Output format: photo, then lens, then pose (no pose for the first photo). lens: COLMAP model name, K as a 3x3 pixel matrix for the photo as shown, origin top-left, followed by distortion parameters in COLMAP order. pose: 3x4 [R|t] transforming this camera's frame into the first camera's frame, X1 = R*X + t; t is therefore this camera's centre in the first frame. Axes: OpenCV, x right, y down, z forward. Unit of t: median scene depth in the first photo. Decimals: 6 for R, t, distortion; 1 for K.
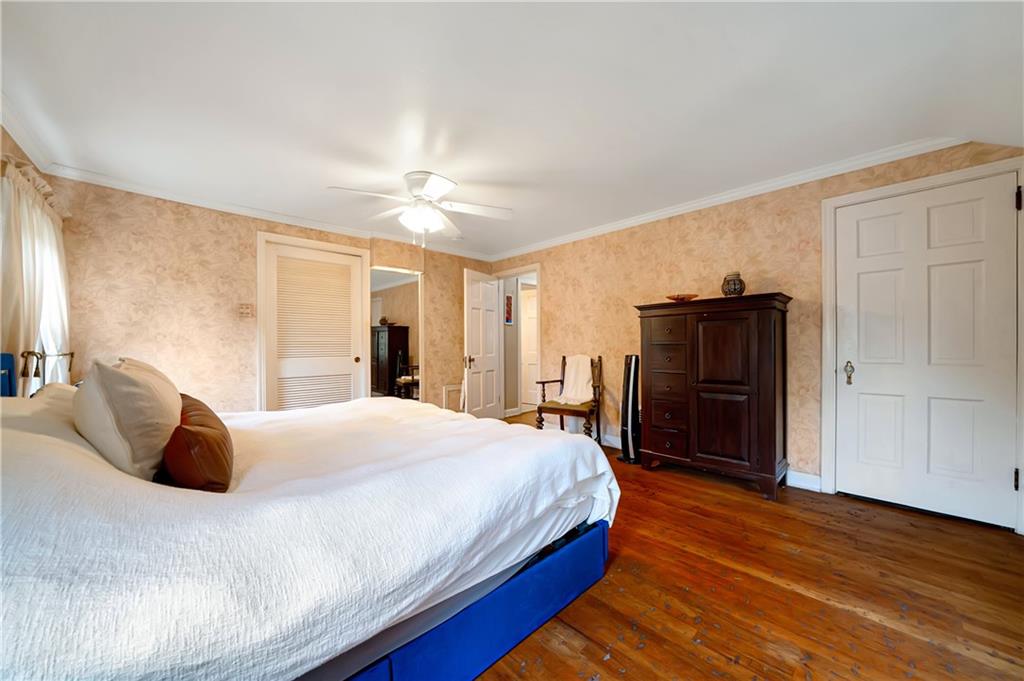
lens RADIAL K [[357.7, 0, 511.9], [0, 357.7, 340.2], [0, 0, 1]] dist [-0.007267, -0.000038]
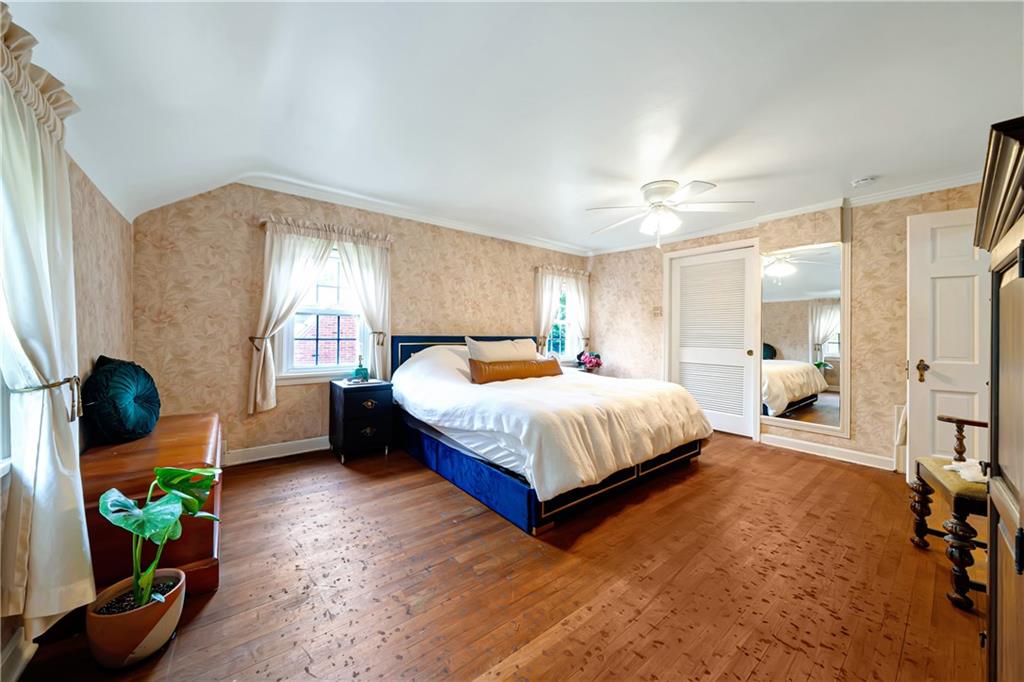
lens RADIAL K [[357.7, 0, 512.4], [0, 357.7, 334.2], [0, 0, 1]] dist [-0.007267, -0.000038]
pose [[-0.066722, 0.004194, -0.997763, 0.848843], [-0.009993, 0.999938, 0.004871, 0.006516], [0.997722, 0.010295, -0.066676, 0.611796]]
